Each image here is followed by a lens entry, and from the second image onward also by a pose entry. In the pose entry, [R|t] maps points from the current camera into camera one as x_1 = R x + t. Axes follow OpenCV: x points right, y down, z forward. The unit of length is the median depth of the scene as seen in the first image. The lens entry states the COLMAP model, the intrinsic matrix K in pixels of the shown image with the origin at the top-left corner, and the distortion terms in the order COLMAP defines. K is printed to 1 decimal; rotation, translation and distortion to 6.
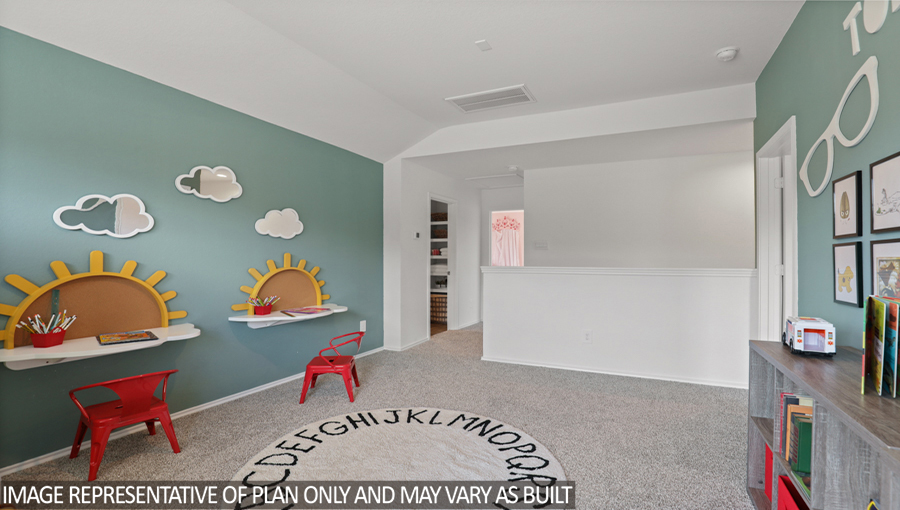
lens RADIAL K [[413.3, 0, 456.2], [0, 413.3, 254.8], [0, 0, 1]] dist [-0.028135, 0.004295]
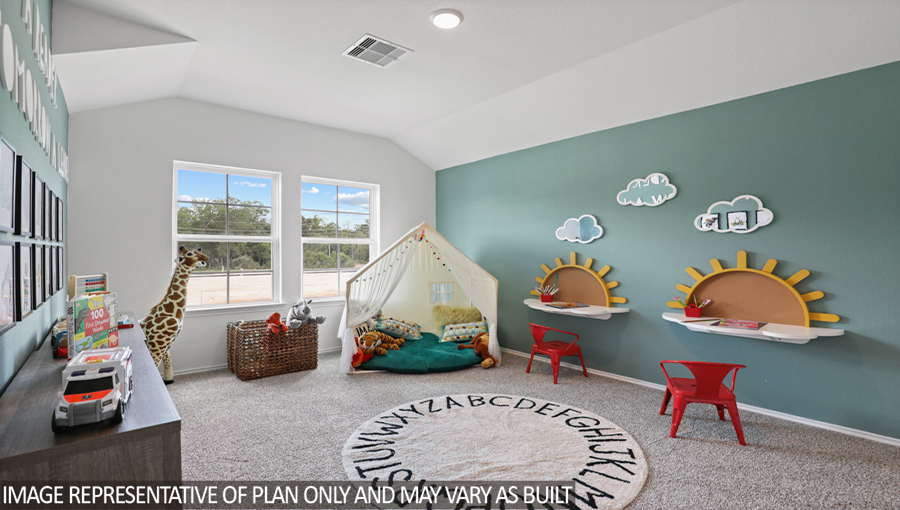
lens RADIAL K [[413.3, 0, 456.0], [0, 413.3, 255.3], [0, 0, 1]] dist [-0.028135, 0.004295]
pose [[-0.406891, 0.006429, -0.913454, 0.729422], [0.008765, 0.999957, 0.003133, -0.004650], [0.913435, -0.006732, -0.406930, 1.066243]]
